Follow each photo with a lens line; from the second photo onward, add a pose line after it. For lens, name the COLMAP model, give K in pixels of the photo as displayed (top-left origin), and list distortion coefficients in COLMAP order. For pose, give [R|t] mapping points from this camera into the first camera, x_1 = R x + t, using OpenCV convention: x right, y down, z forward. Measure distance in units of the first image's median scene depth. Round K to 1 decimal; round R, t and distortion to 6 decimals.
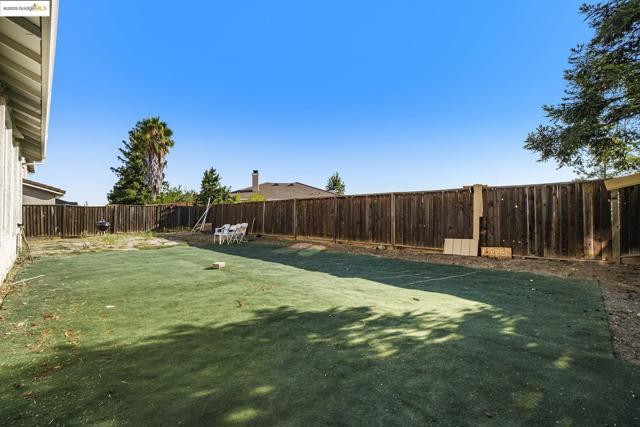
lens RADIAL K [[282.6, 0, 314.5], [0, 282.6, 209.6], [0, 0, 1]] dist [-0.027002, 0.001015]
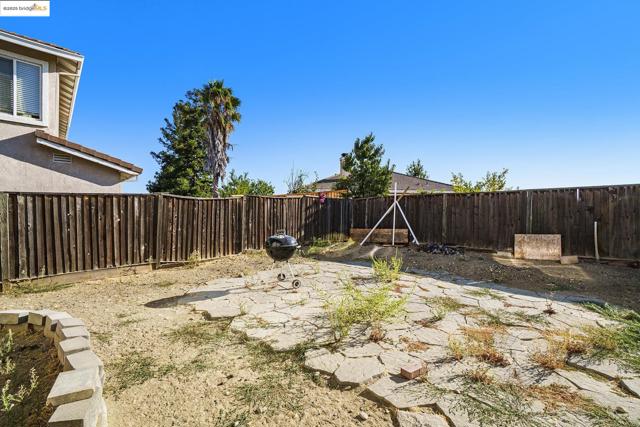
lens RADIAL K [[282.6, 0, 314.5], [0, 282.6, 209.6], [0, 0, 1]] dist [-0.027002, 0.001015]
pose [[0.999614, 0.000084, -0.027783, -0.517478], [0.000421, 0.999835, 0.018147, -0.000599], [0.027780, -0.018151, 0.999449, 0.448135]]
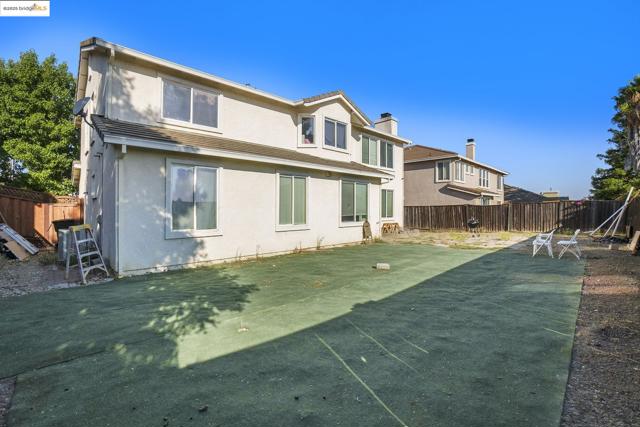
lens RADIAL K [[282.6, 0, 314.5], [0, 282.6, 209.6], [0, 0, 1]] dist [-0.027002, 0.001015]
pose [[-0.038099, 0.000082, -0.999274, 0.288203], [0.027079, 0.999633, -0.000950, -0.009501], [0.998907, -0.027095, -0.038087, 0.301044]]
